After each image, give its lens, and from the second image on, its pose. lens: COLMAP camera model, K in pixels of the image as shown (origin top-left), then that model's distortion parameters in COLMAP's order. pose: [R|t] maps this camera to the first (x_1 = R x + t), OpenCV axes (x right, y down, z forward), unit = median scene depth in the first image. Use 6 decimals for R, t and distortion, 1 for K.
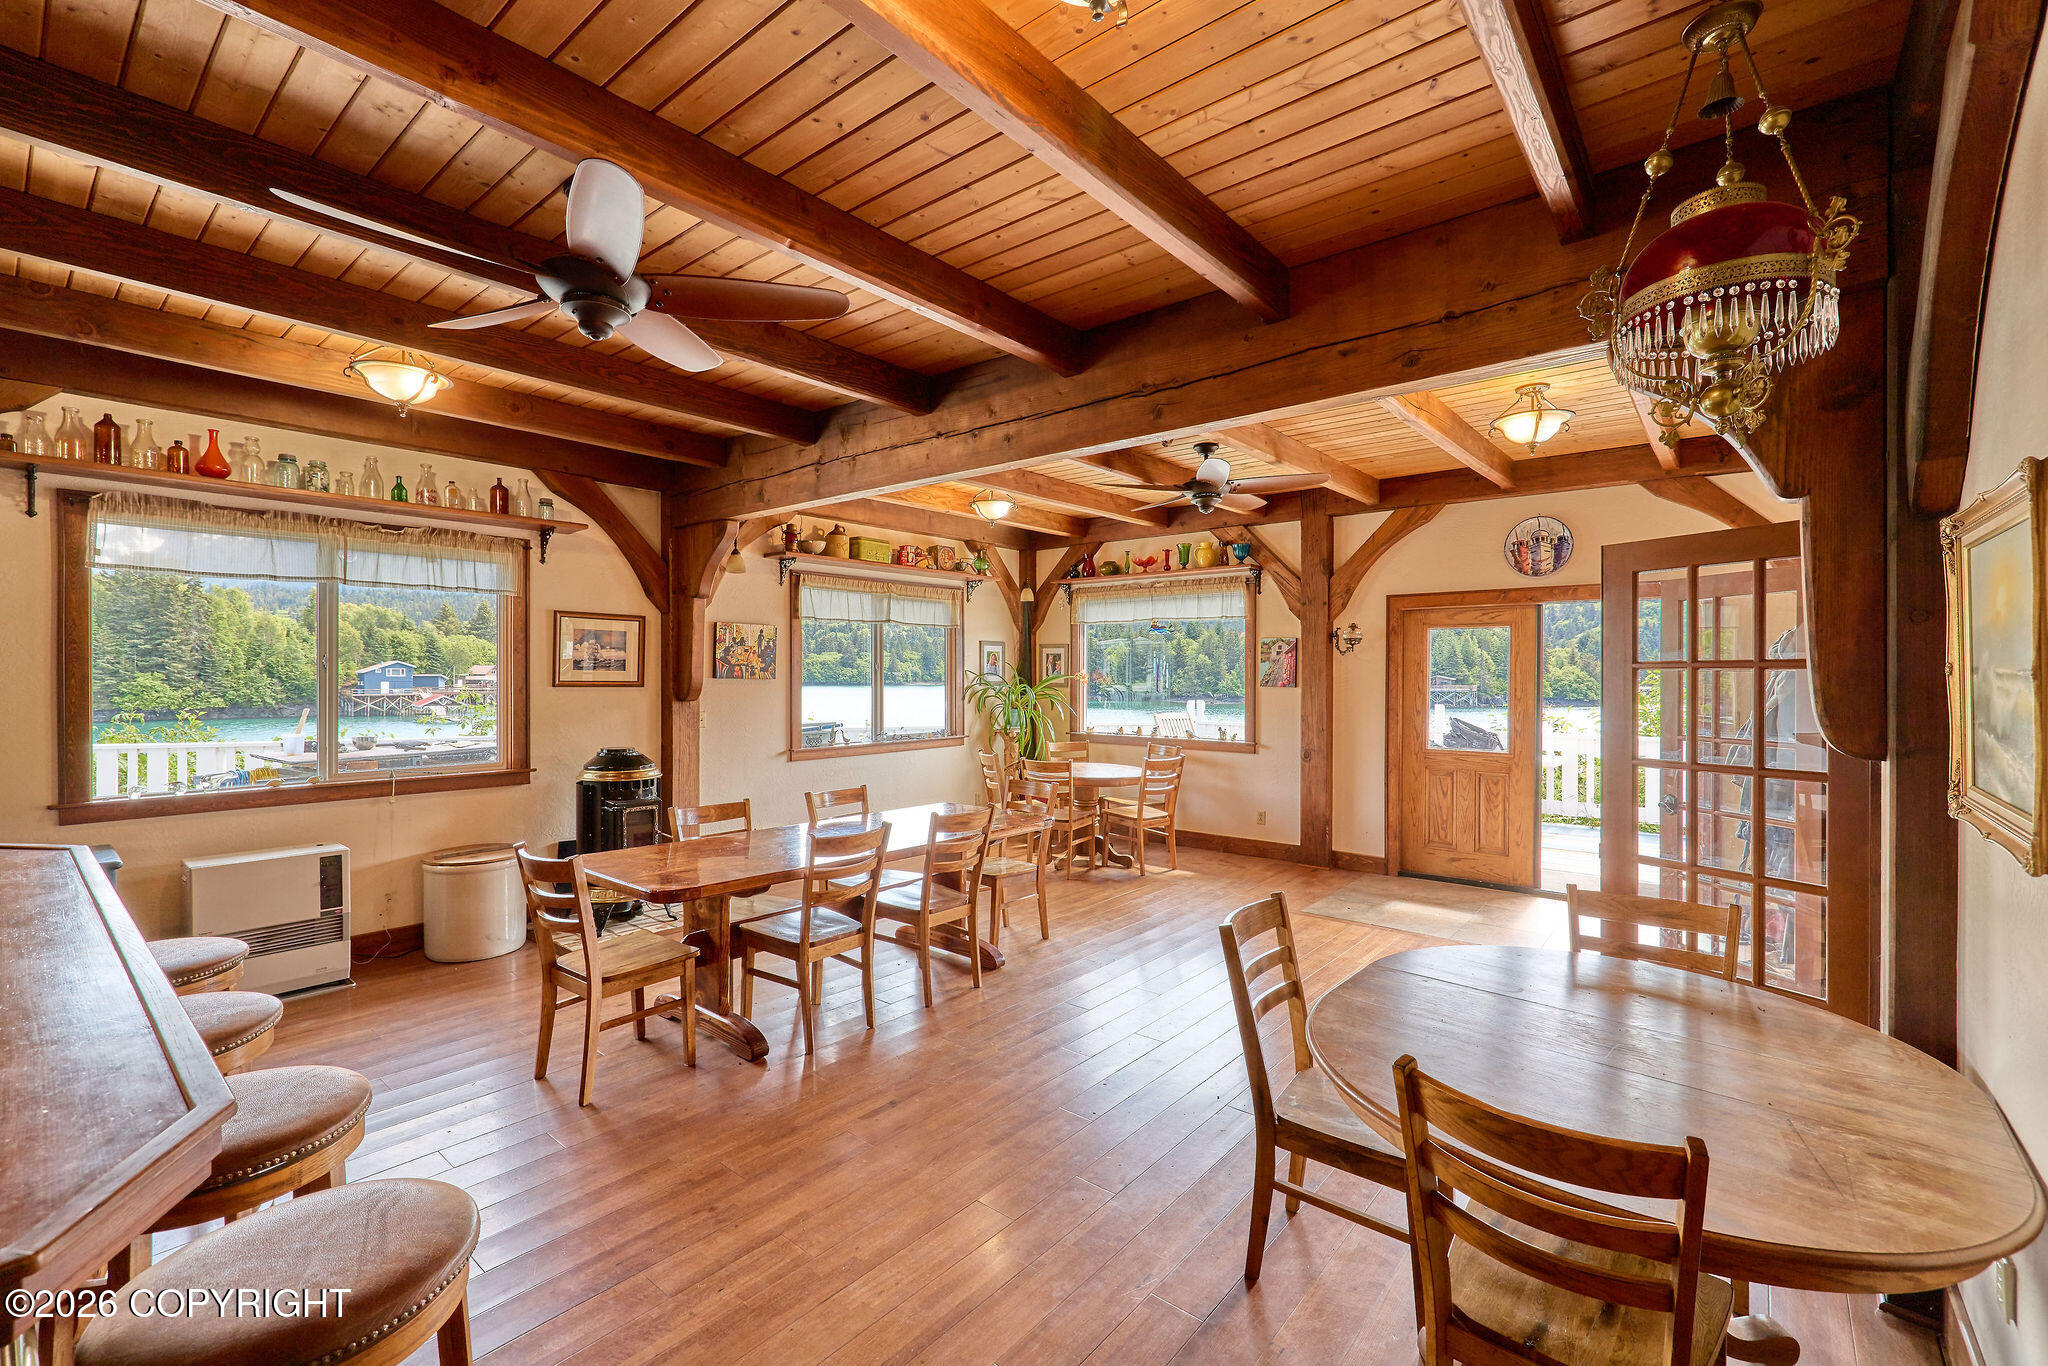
lens RADIAL K [[886.1, 0, 1023.6], [0, 886.1, 682.9], [0, 0, 1]] dist [0.001414, 0.000554]
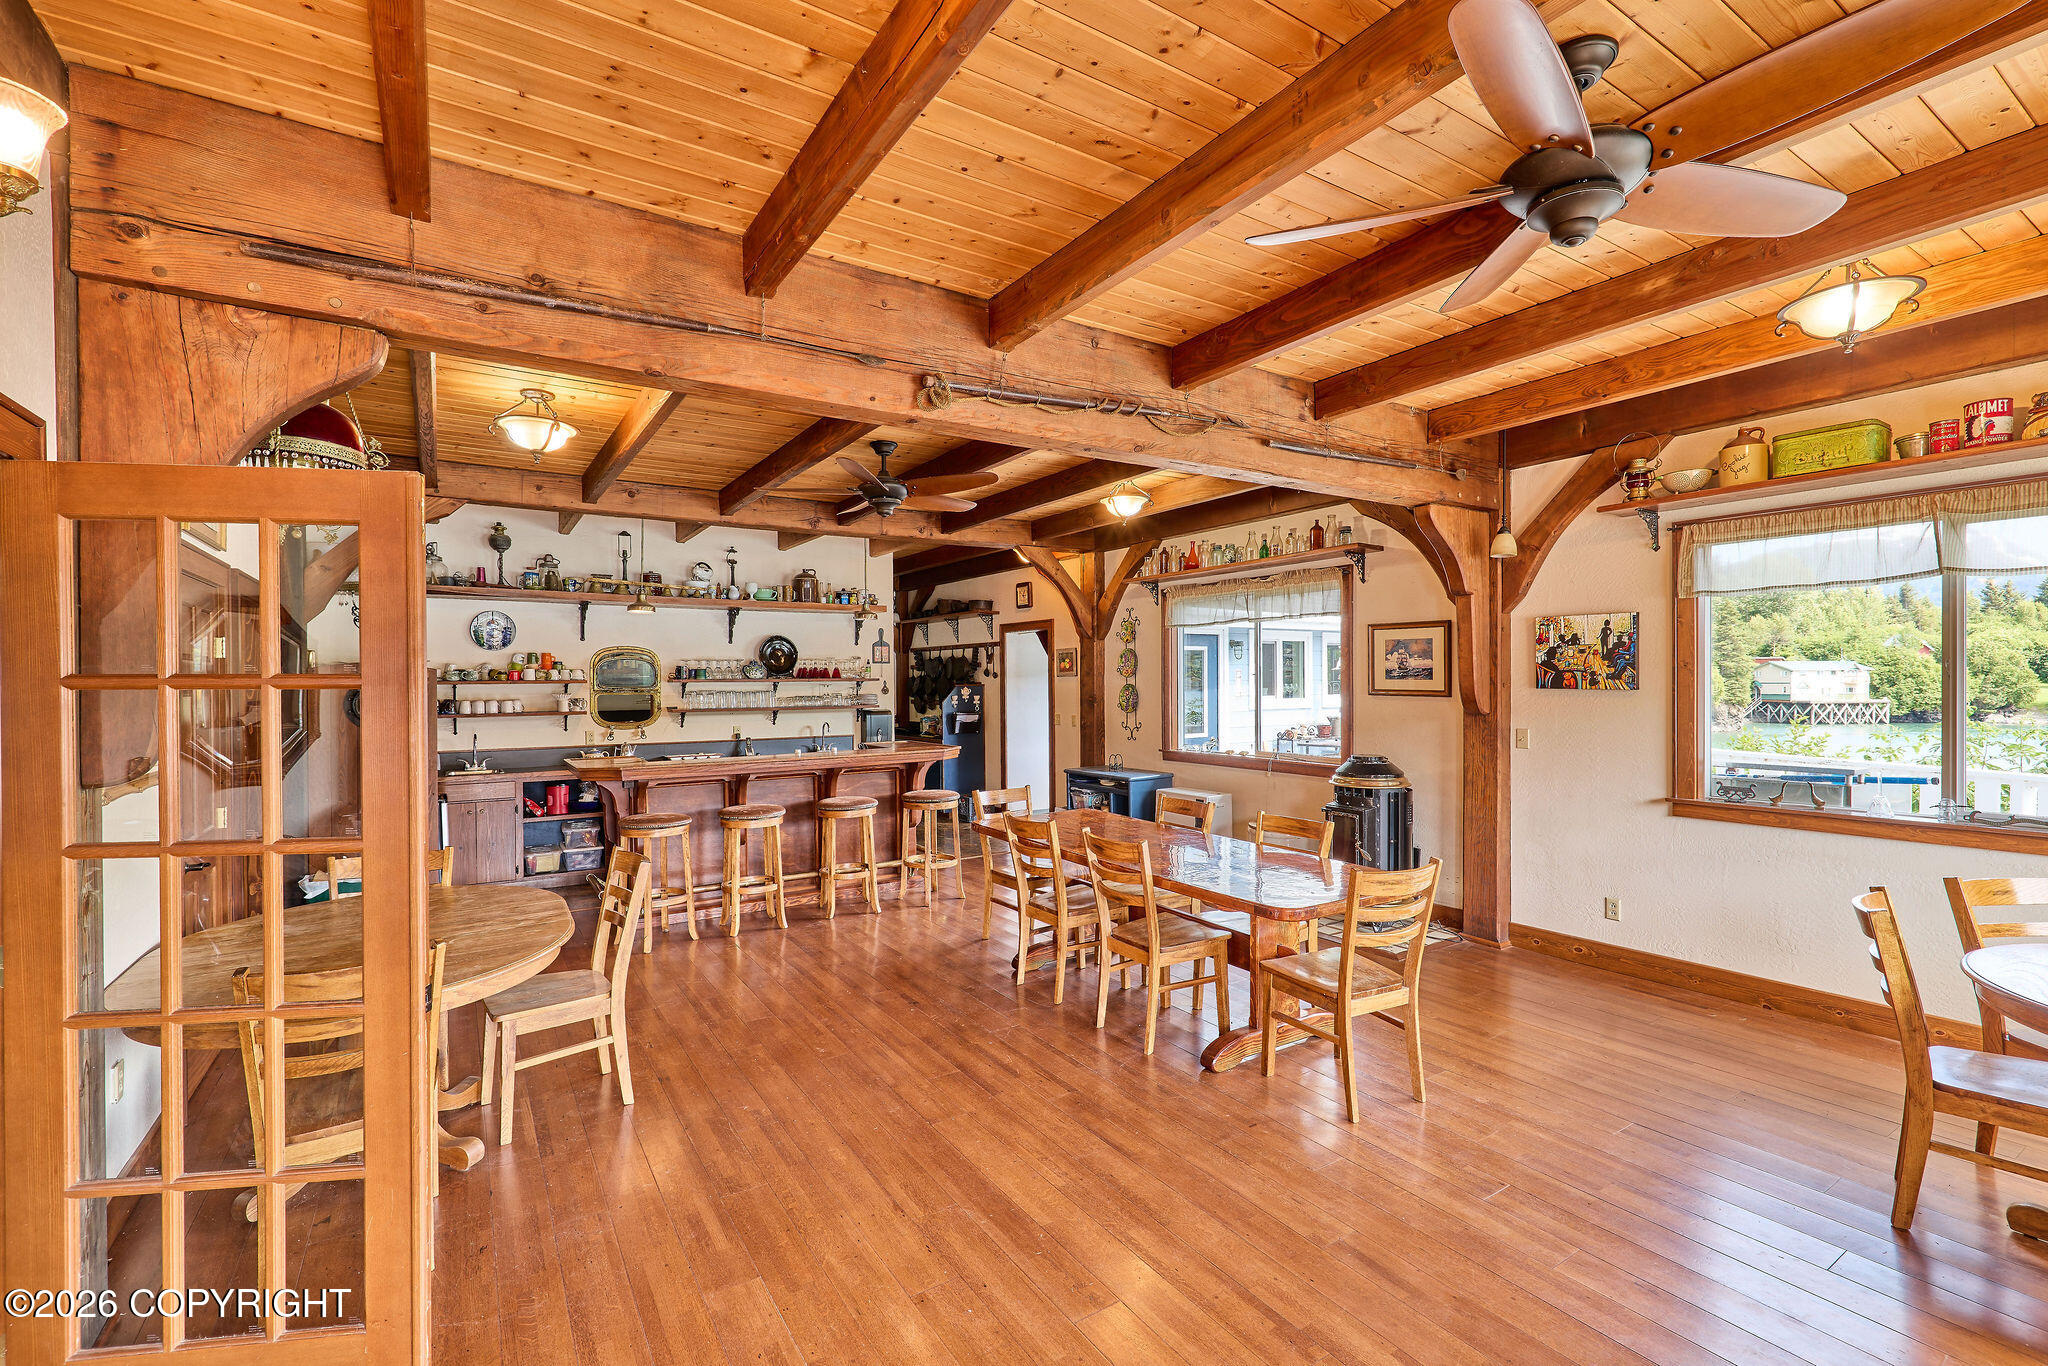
lens RADIAL K [[886.1, 0, 1022.1], [0, 886.1, 689.6], [0, 0, 1]] dist [0.001414, 0.000554]
pose [[-0.302668, 0.010361, -0.953040, 0.690482], [-0.005002, 0.999910, 0.012459, -0.014610], [0.953083, 0.008538, -0.302589, 1.008345]]
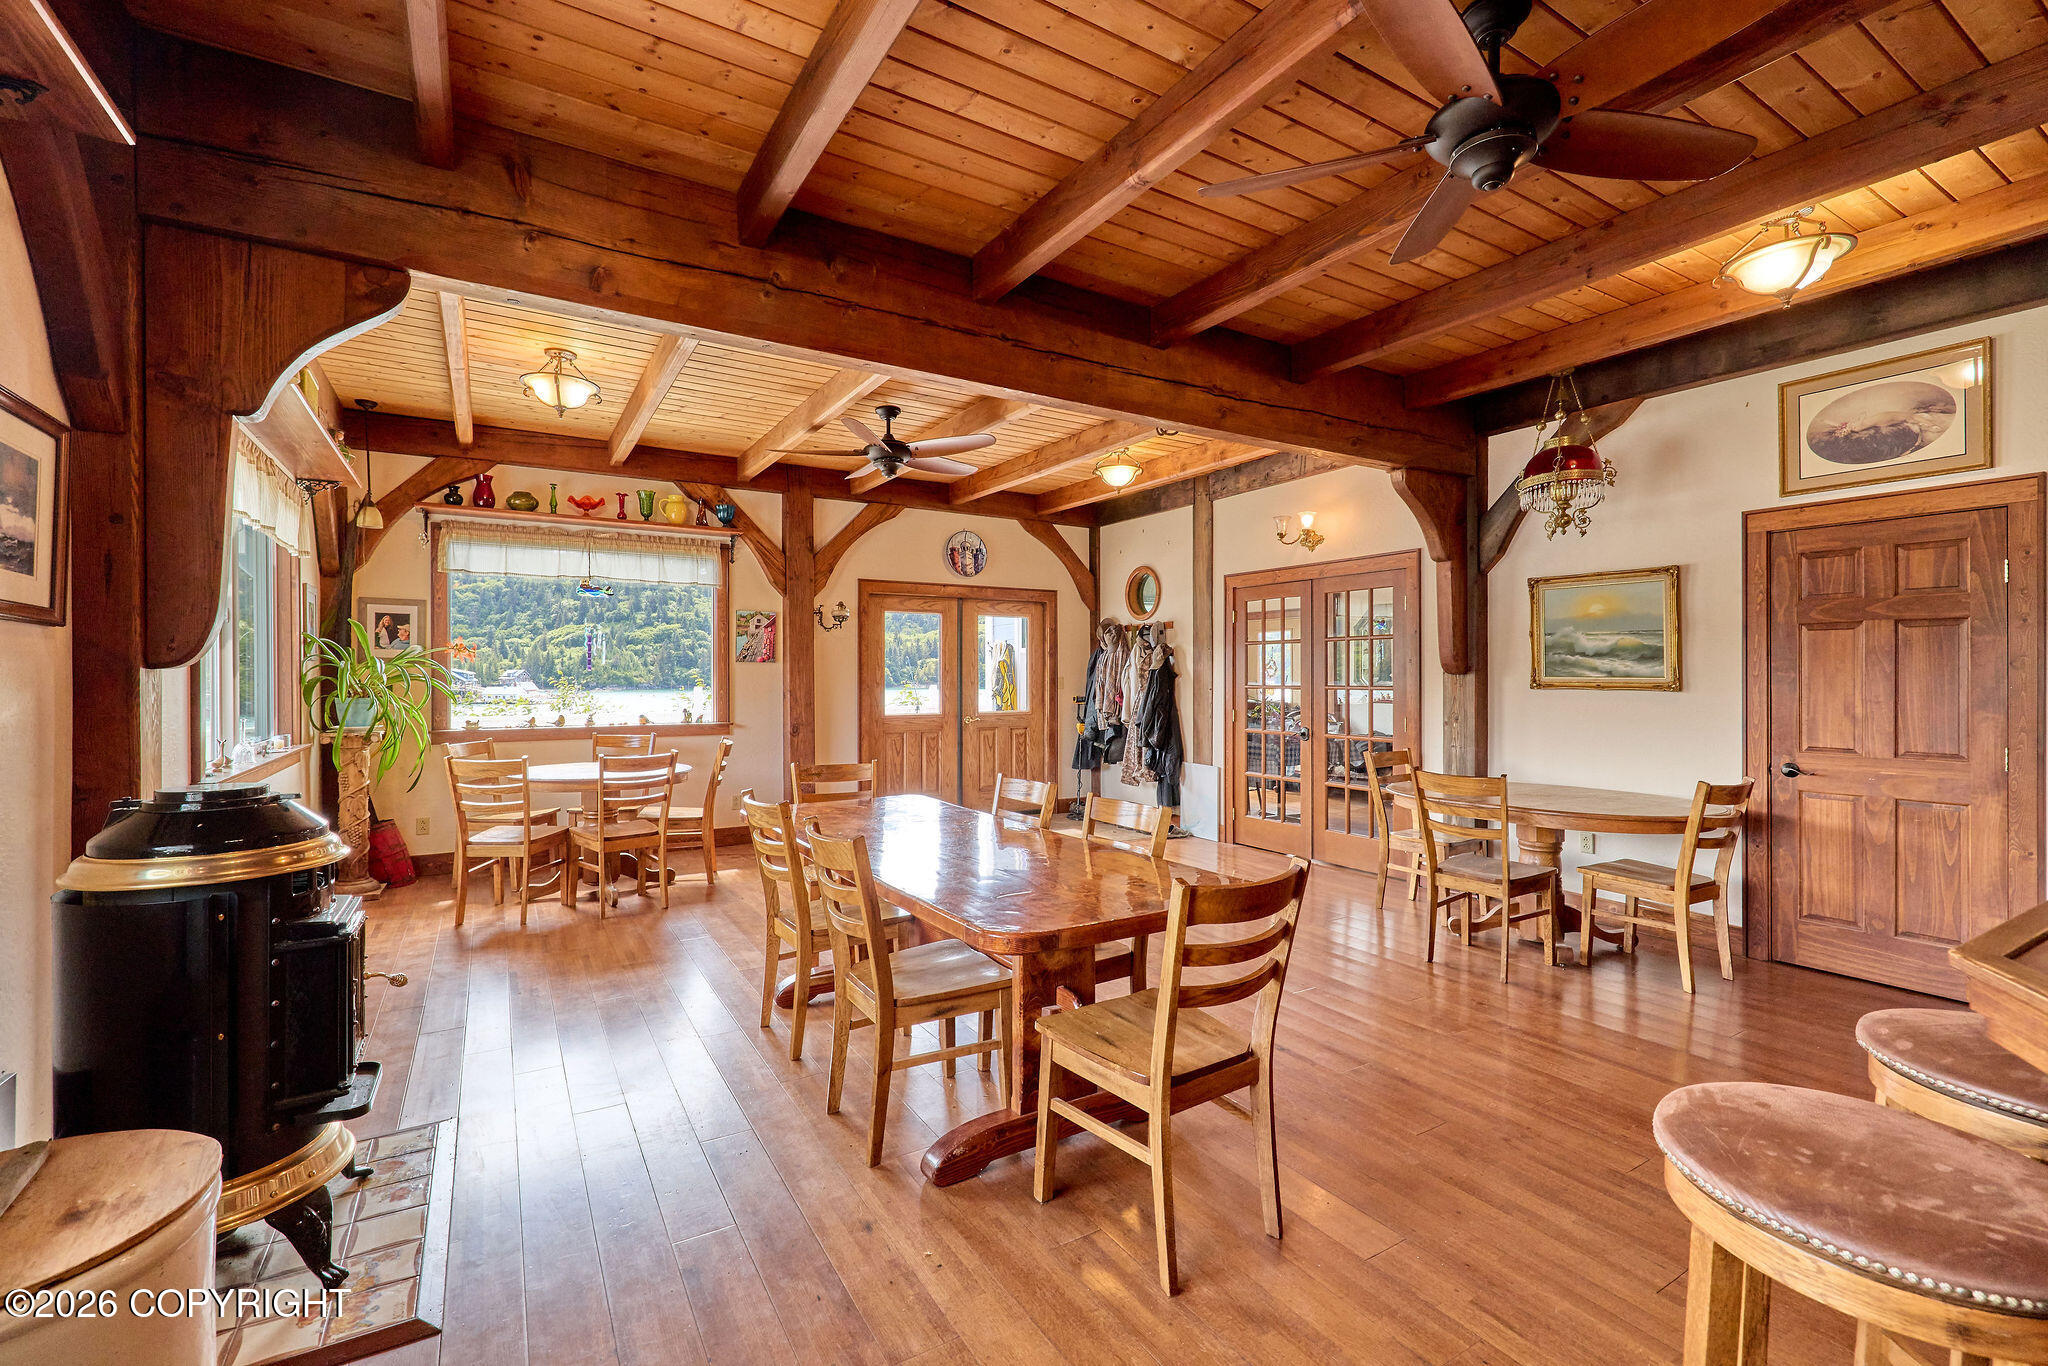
lens RADIAL K [[886.1, 0, 1013.5], [0, 886.1, 676.2], [0, 0, 1]] dist [0.001414, 0.000554]
pose [[0.321099, -0.003359, 0.947040, -0.766668], [0.013380, 0.999910, -0.000989, 0.034958], [-0.946951, 0.012989, 0.321115, 0.626390]]
